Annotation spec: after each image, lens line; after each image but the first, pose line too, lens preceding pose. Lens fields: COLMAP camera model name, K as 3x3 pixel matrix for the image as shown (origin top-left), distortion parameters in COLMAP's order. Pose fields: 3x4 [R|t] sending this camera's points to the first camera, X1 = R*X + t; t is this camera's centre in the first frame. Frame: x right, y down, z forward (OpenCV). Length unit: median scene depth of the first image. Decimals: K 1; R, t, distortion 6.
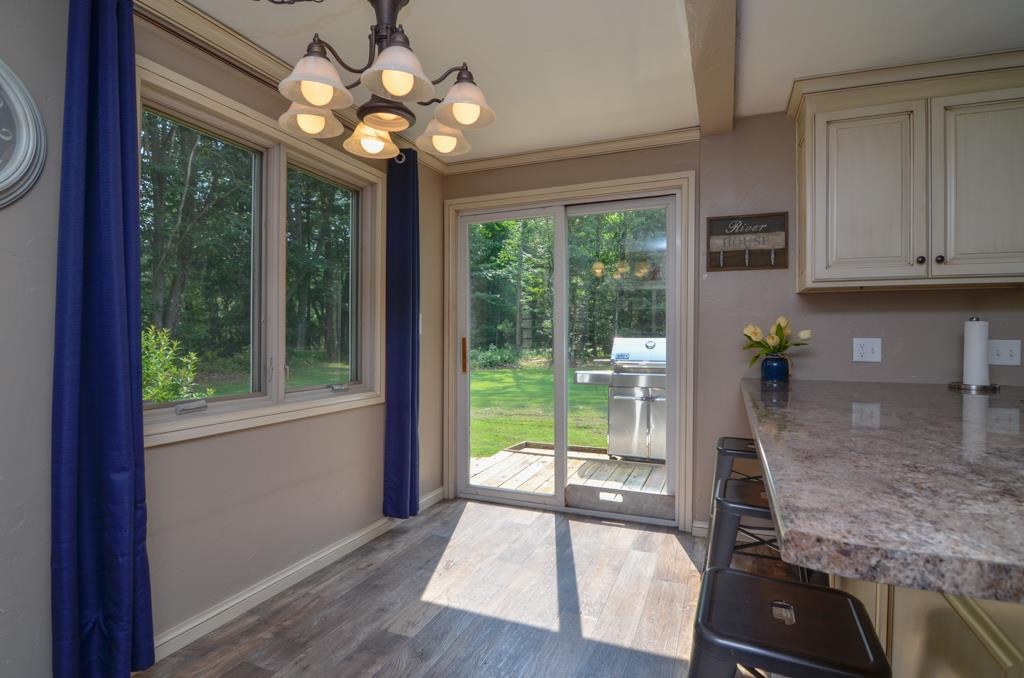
lens RADIAL K [[511.6, 0, 507.9], [0, 511.6, 336.5], [0, 0, 1]] dist [0.000117, -0.011660]
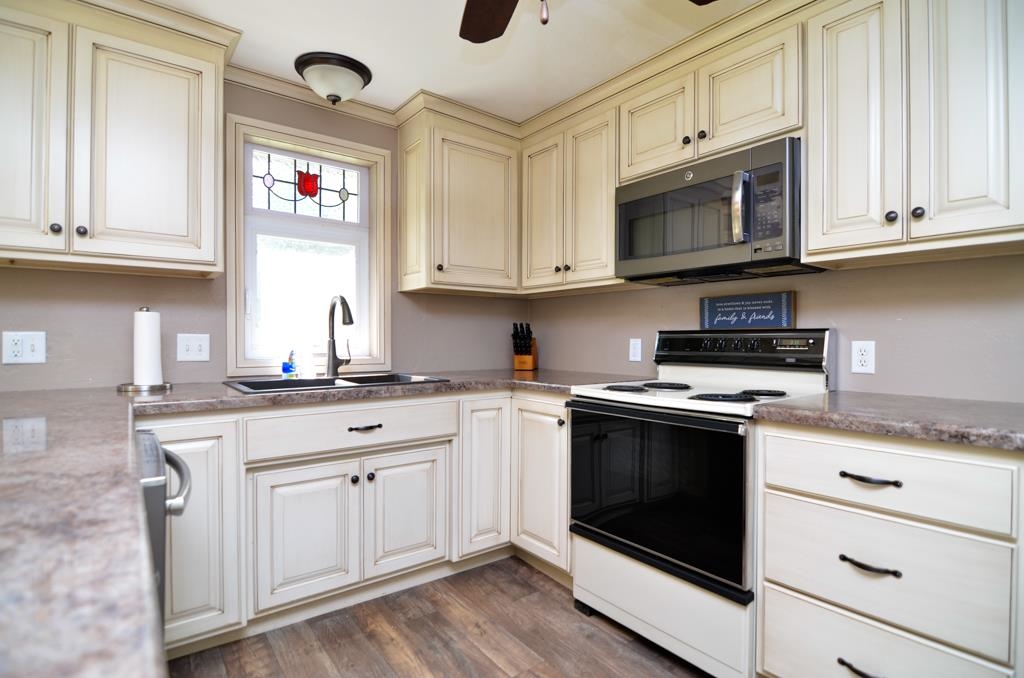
lens RADIAL K [[511.0, 0, 524.6], [0, 511.0, 342.3], [0, 0, 1]] dist [0.000128, -0.018380]
pose [[0.476764, -0.010506, 0.878968, 0.380196], [0.002298, 0.999940, 0.010705, 0.011741], [-0.879028, -0.003084, 0.476760, 0.011973]]
